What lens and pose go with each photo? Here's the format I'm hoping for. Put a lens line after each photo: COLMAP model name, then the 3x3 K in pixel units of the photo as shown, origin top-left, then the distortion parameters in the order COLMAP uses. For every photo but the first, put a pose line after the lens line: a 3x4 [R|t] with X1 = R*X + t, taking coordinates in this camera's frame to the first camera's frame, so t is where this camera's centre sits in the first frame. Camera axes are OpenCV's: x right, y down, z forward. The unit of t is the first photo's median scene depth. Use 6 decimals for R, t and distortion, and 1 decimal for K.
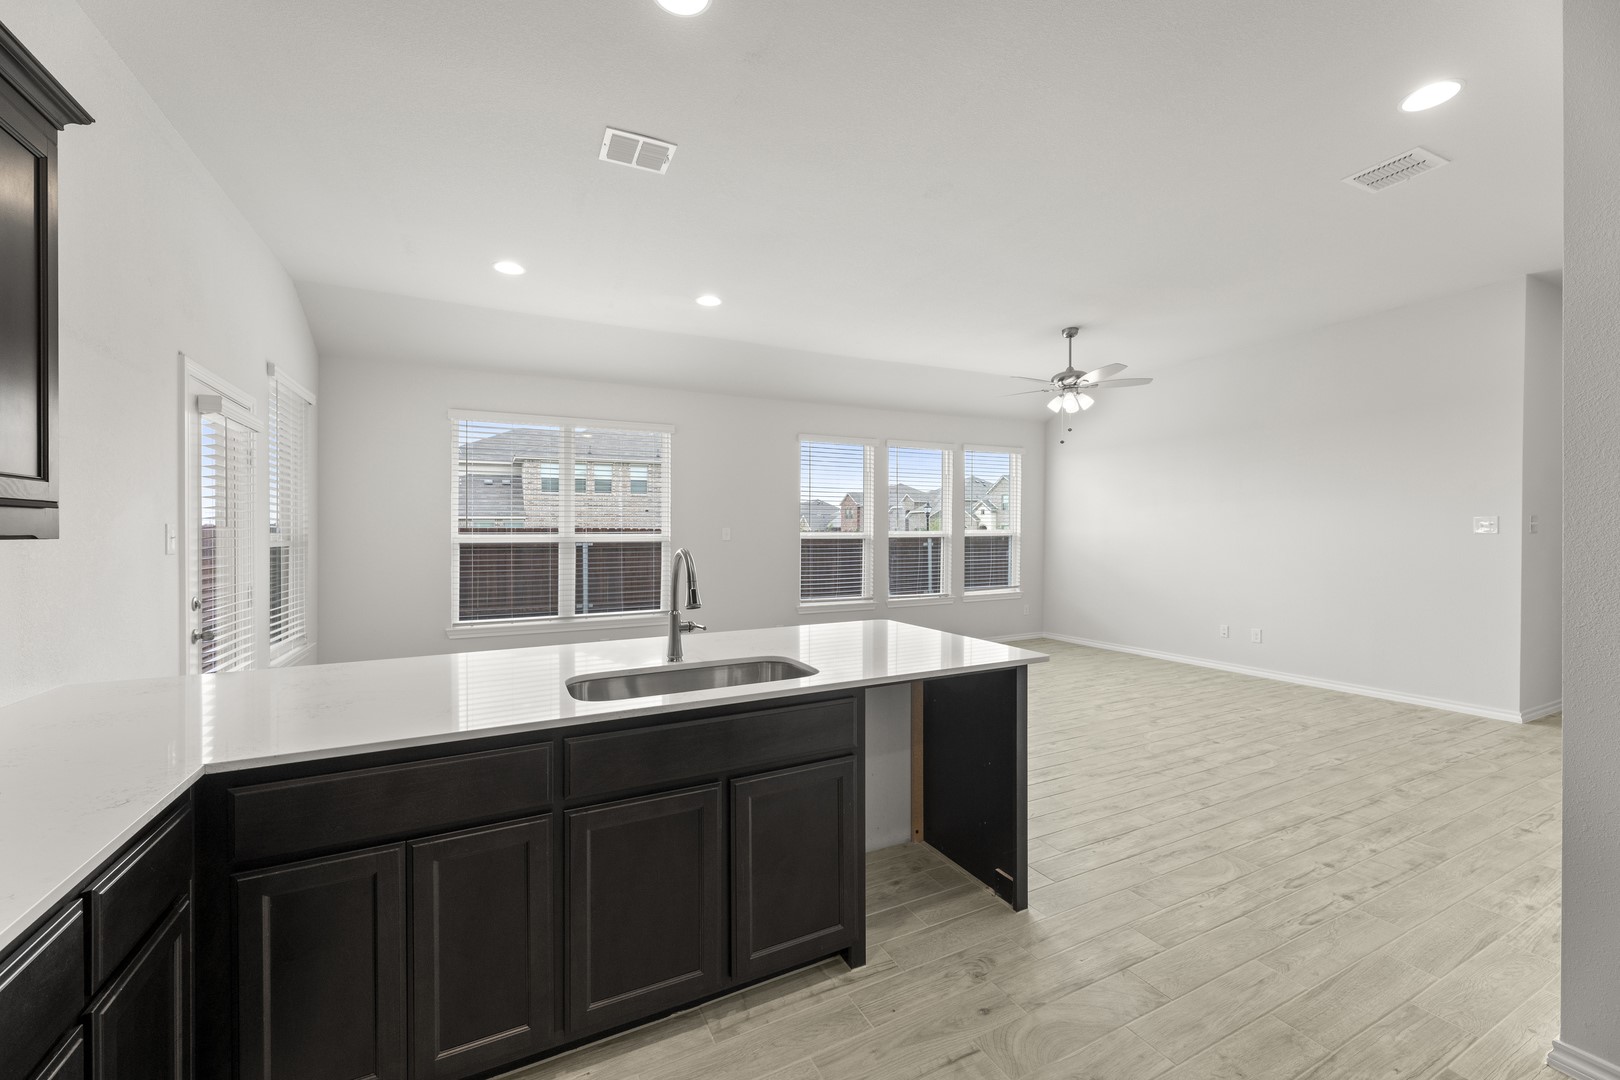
lens RADIAL K [[656.9, 0, 810.0], [0, 656.9, 540.0], [0, 0, 1]] dist [0.001529, 0.000038]
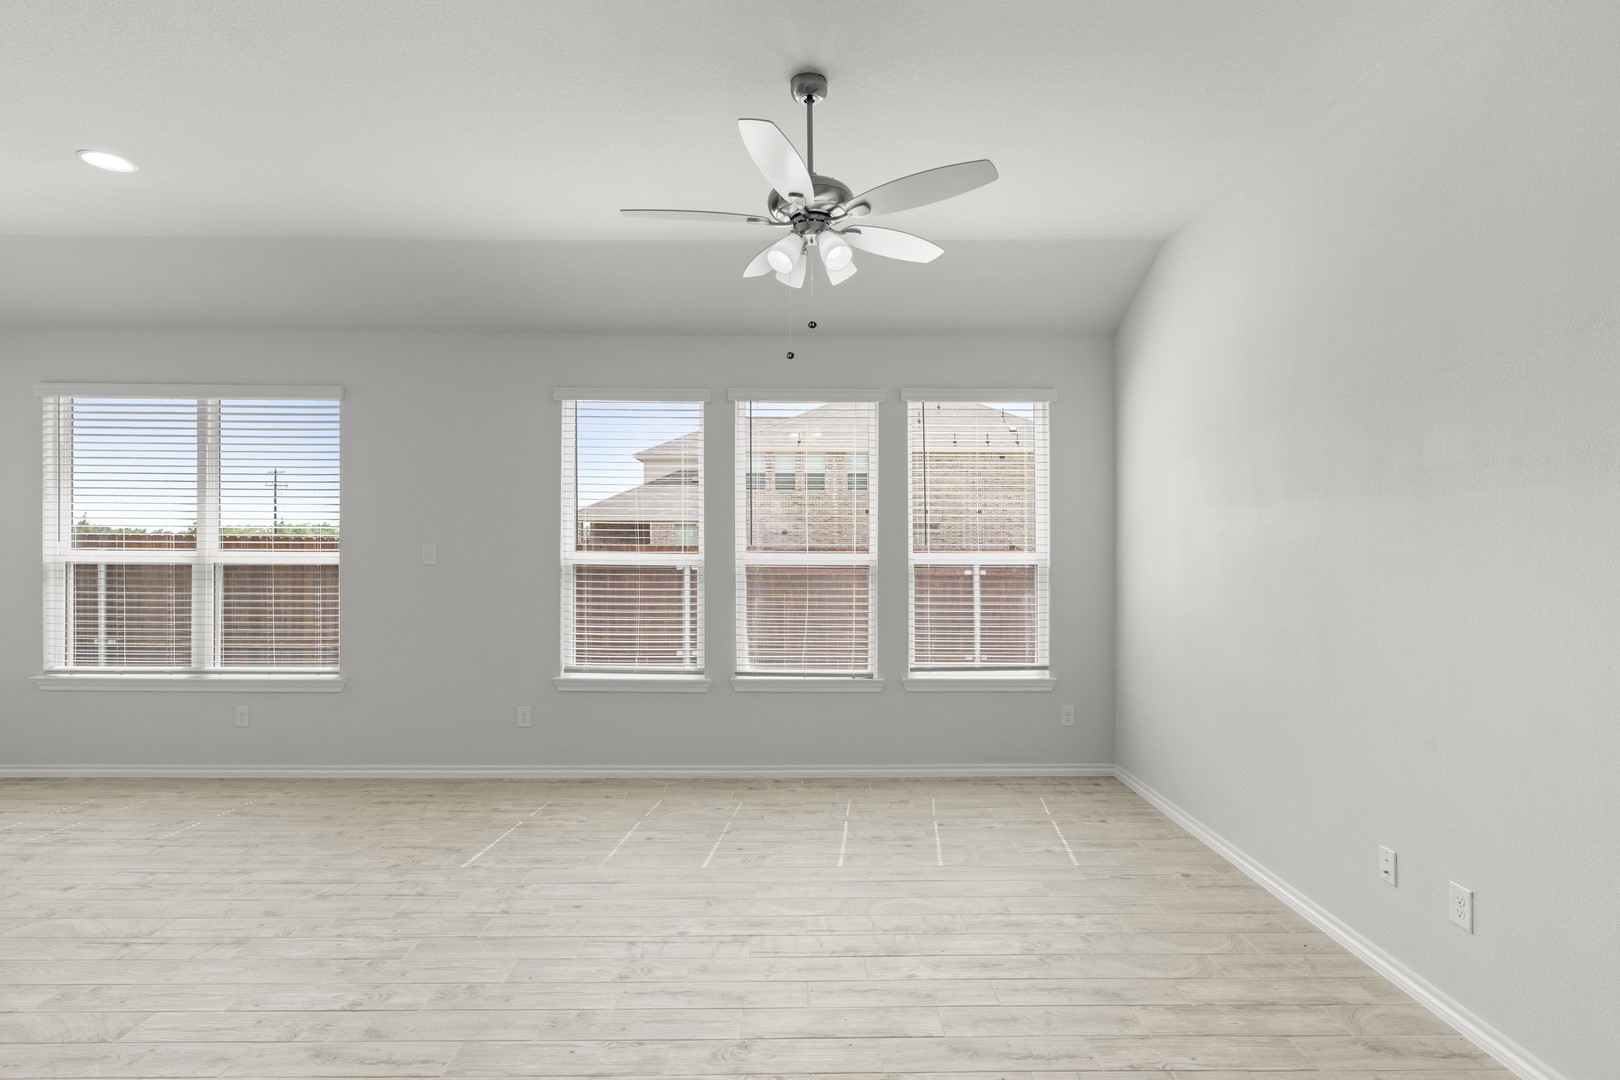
lens RADIAL K [[790.8, 0, 792.2], [0, 790.8, 541.0], [0, 0, 1]] dist [-0.000169, 0.000233]
pose [[0.893433, 0.013233, -0.449001, 0.805417], [-0.016056, 0.999868, -0.002480, -0.039918], [0.448909, 0.009425, 0.893528, 0.735078]]
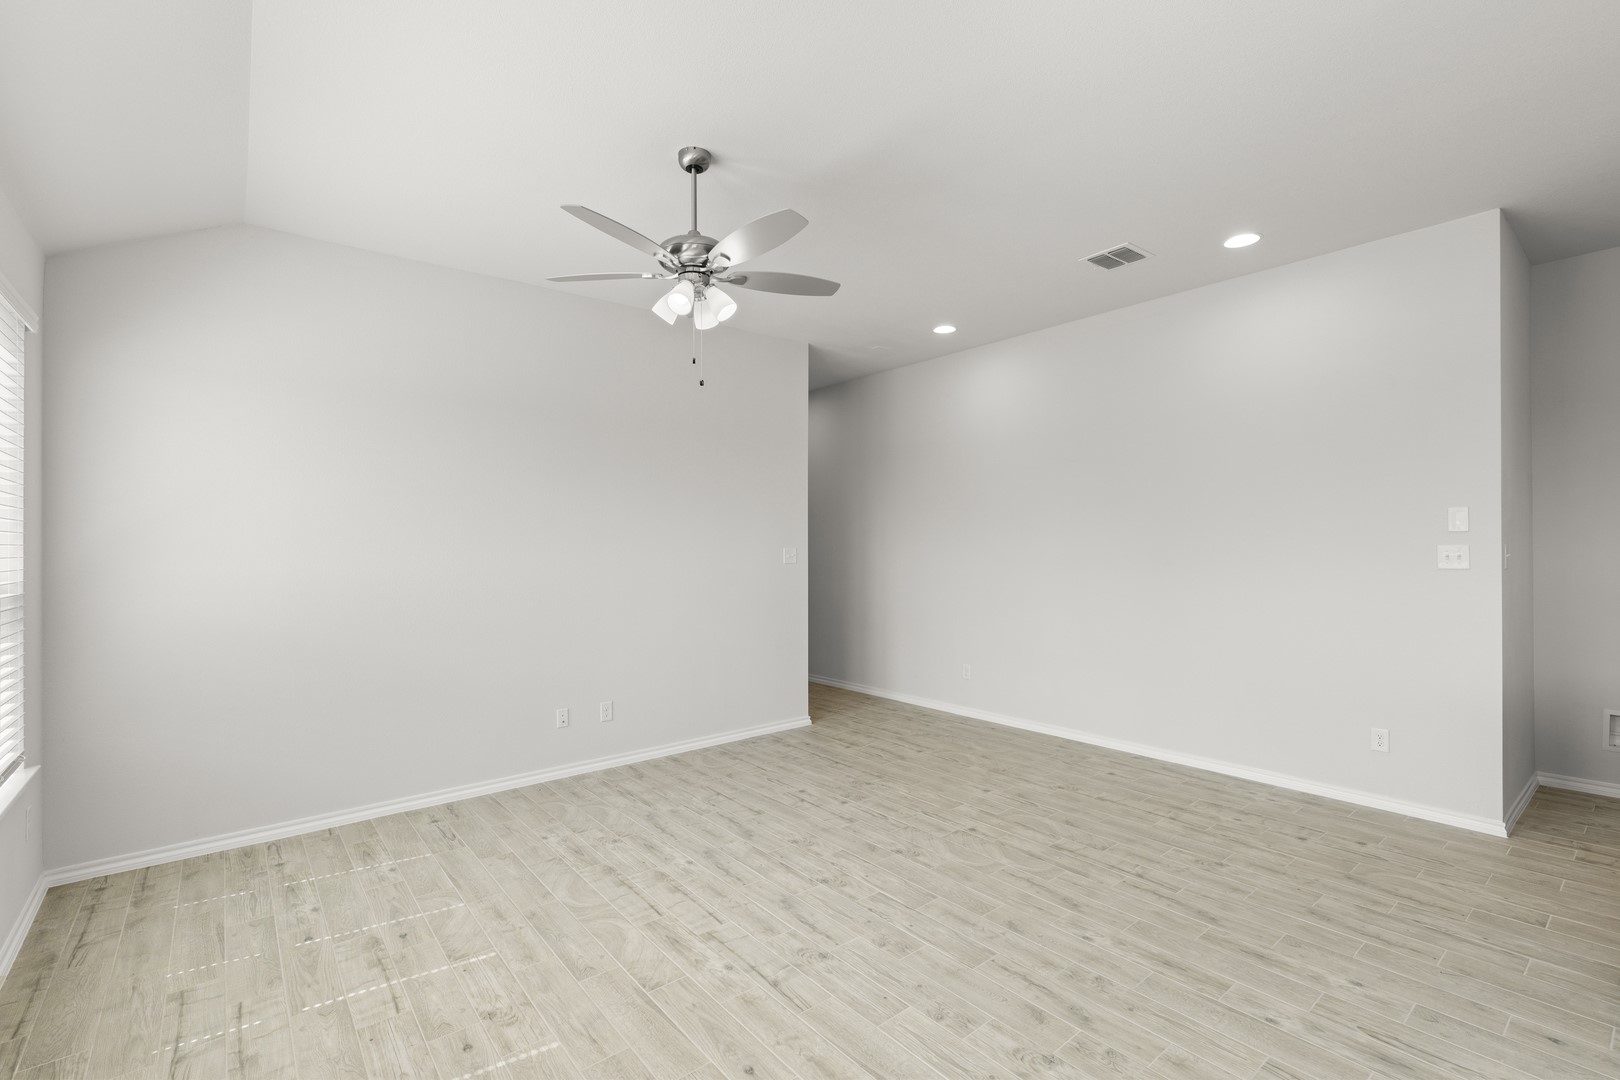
lens RADIAL K [[724.5, 0, 821.7], [0, 724.5, 544.0], [0, 0, 1]] dist [0.001847, 0.000304]
pose [[-0.228739, 0.012484, 0.973408, -0.201870], [0.020692, 0.999754, -0.007960, -0.035613], [-0.973268, 0.018321, -0.228941, 1.380863]]
